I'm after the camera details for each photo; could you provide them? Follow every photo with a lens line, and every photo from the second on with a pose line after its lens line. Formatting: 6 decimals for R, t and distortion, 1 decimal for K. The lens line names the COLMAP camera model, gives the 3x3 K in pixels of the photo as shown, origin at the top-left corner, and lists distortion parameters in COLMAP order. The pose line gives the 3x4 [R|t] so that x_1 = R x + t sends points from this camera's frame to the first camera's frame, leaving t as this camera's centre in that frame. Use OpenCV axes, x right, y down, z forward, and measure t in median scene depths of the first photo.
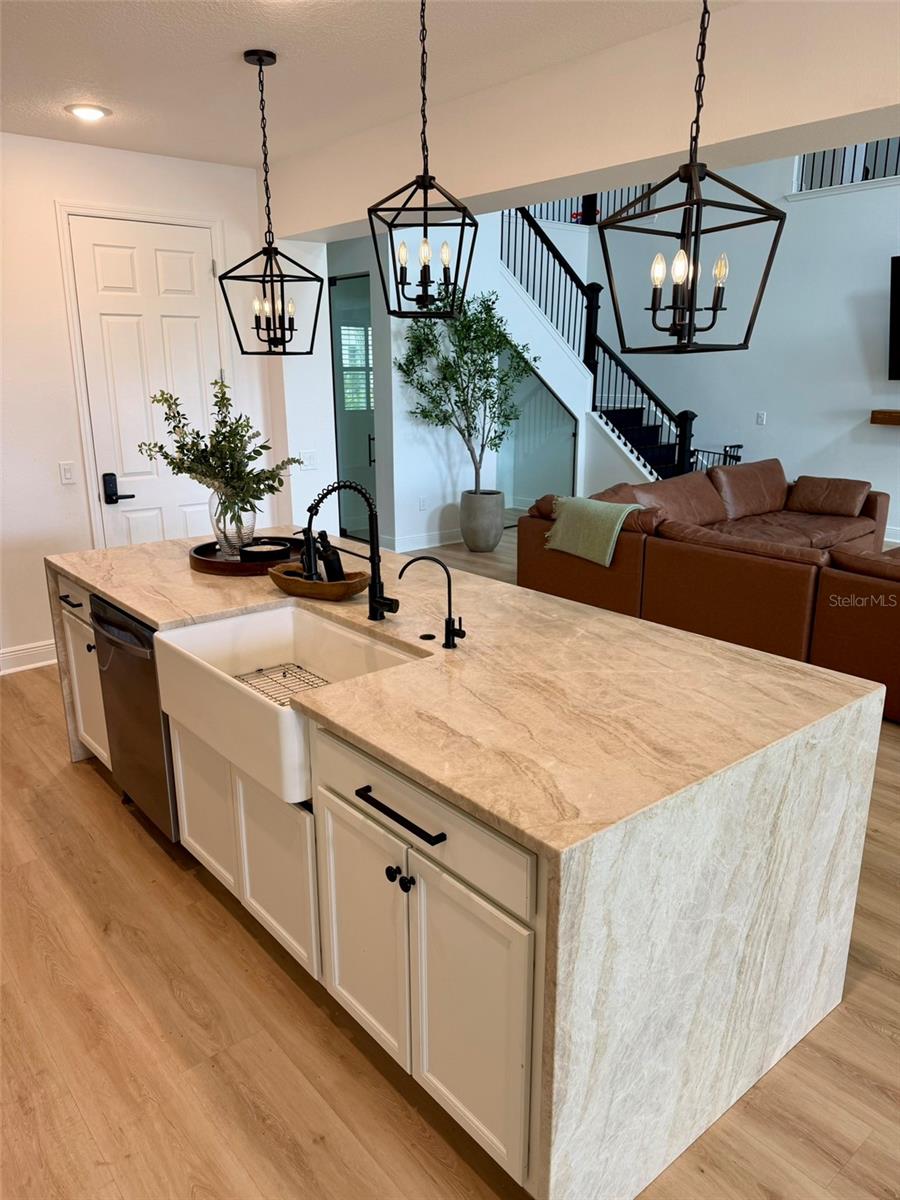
lens RADIAL K [[859.5, 0, 450.0], [0, 859.5, 600.0], [0, 0, 1]] dist [0.000462, -0.002388]
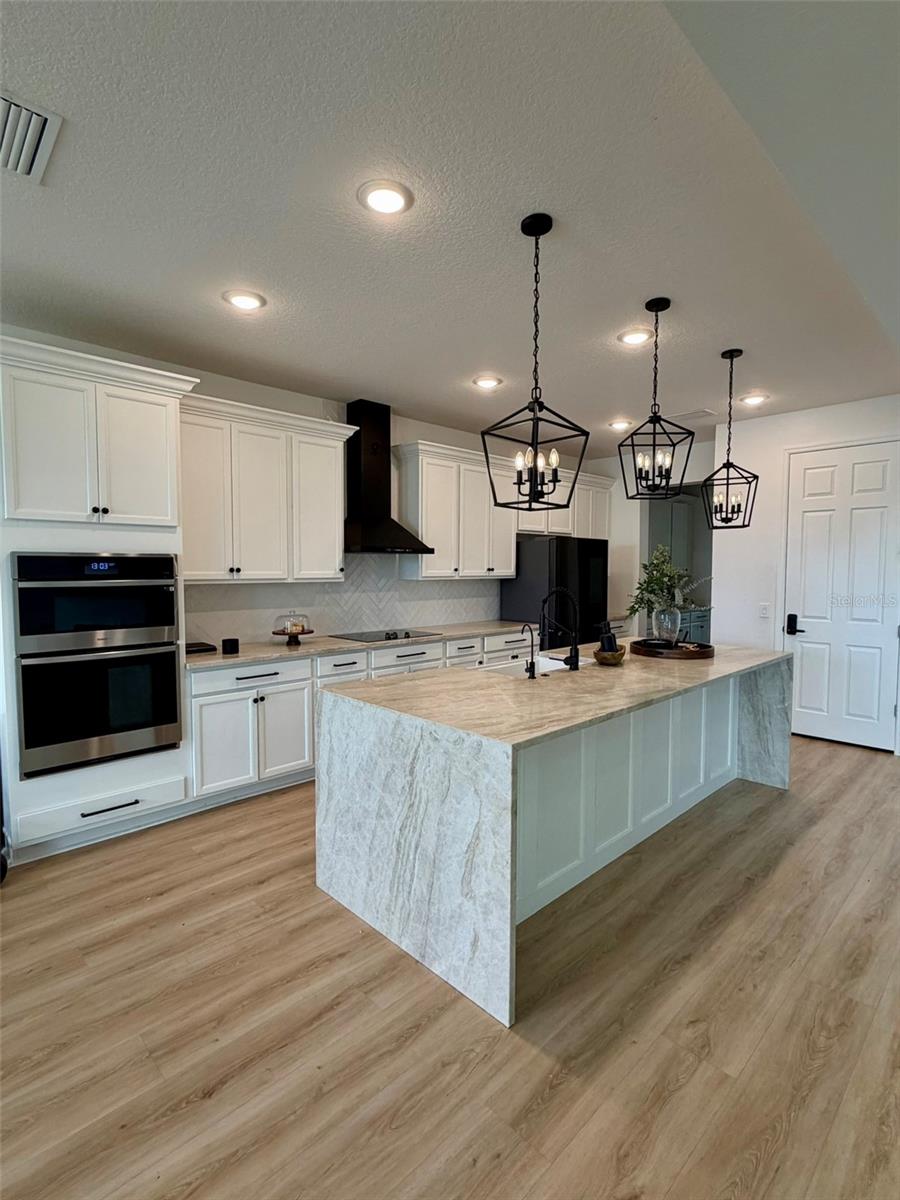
lens RADIAL K [[584.9, 0, 450.0], [0, 584.9, 600.0], [0, 0, 1]] dist [-0.002304, -0.000644]
pose [[0.072238, 0.062651, -0.995418, 1.383765], [-0.272589, 0.961269, 0.040720, -0.119857], [0.959415, 0.268398, 0.086519, 0.802622]]
